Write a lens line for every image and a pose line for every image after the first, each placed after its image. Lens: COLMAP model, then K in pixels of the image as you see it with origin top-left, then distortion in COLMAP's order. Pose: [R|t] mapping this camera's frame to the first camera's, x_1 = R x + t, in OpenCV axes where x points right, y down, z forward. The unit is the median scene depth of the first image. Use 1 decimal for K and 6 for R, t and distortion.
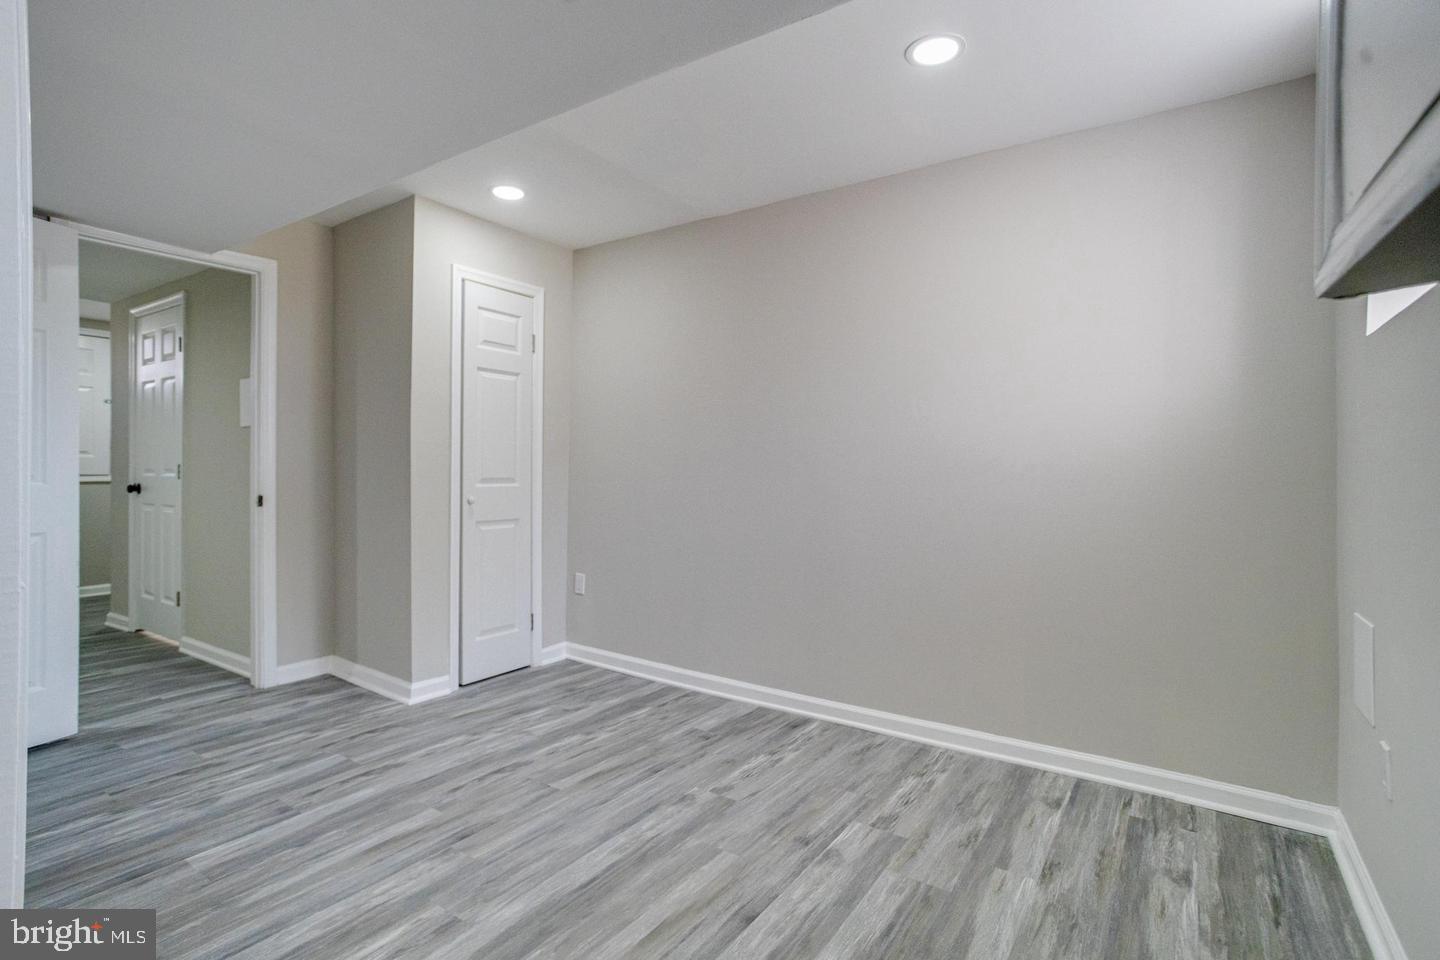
lens RADIAL K [[707.9, 0, 710.6], [0, 707.9, 452.3], [0, 0, 1]] dist [-0.046157, 0.033953]
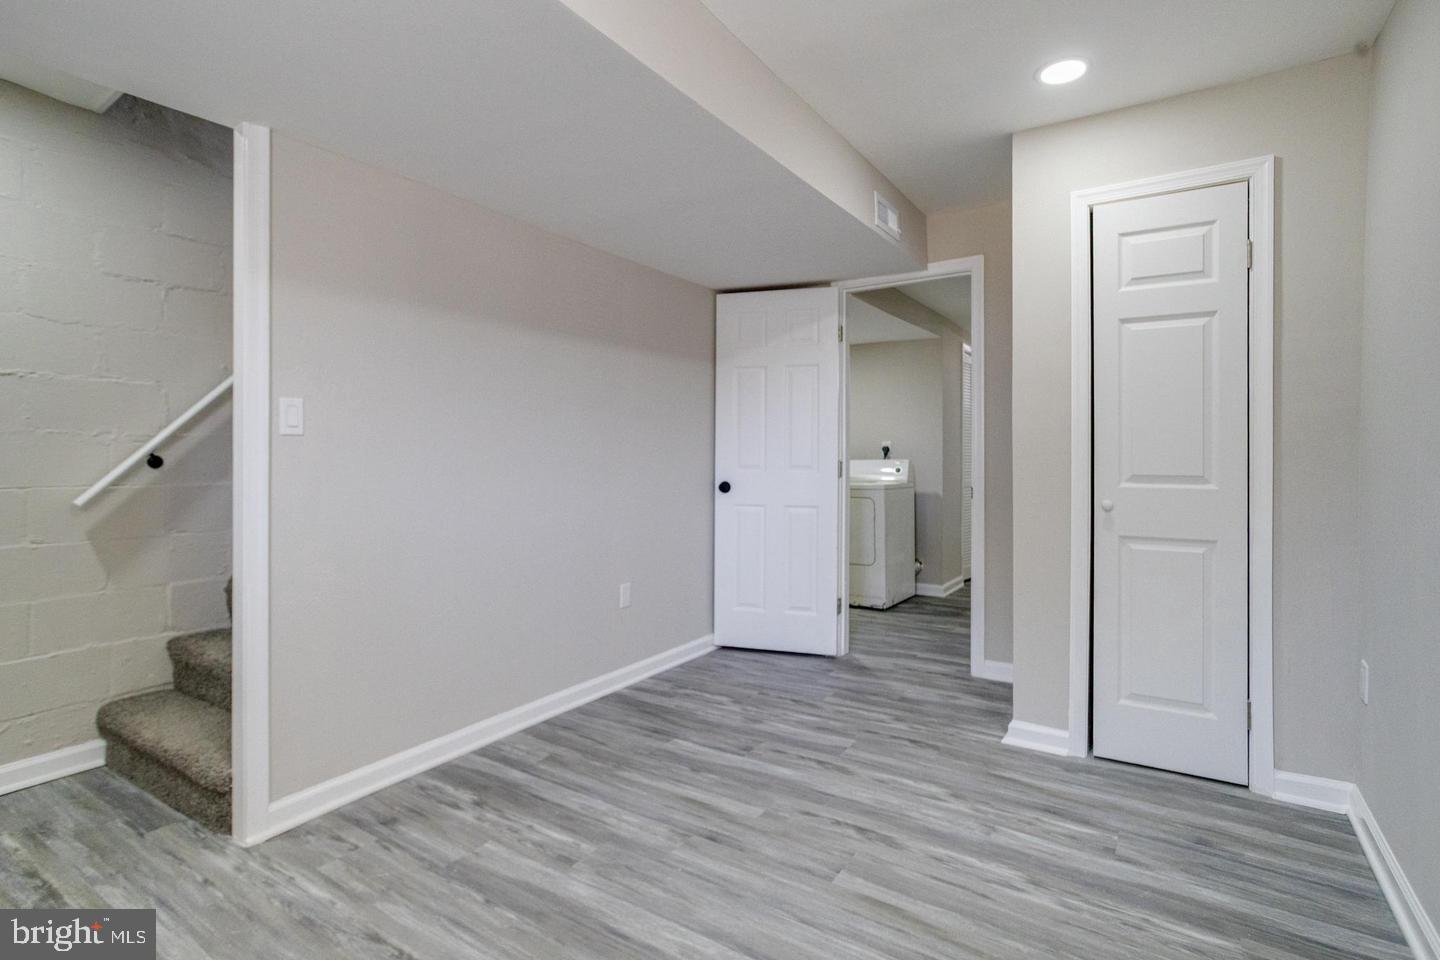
lens RADIAL K [[707.9, 0, 710.6], [0, 707.9, 452.3], [0, 0, 1]] dist [-0.046157, 0.033953]
pose [[0.013534, -0.011246, -0.999845, 0.465293], [0.025270, 0.999621, -0.010901, 0.012815], [0.999589, -0.025118, 0.013814, 0.727486]]
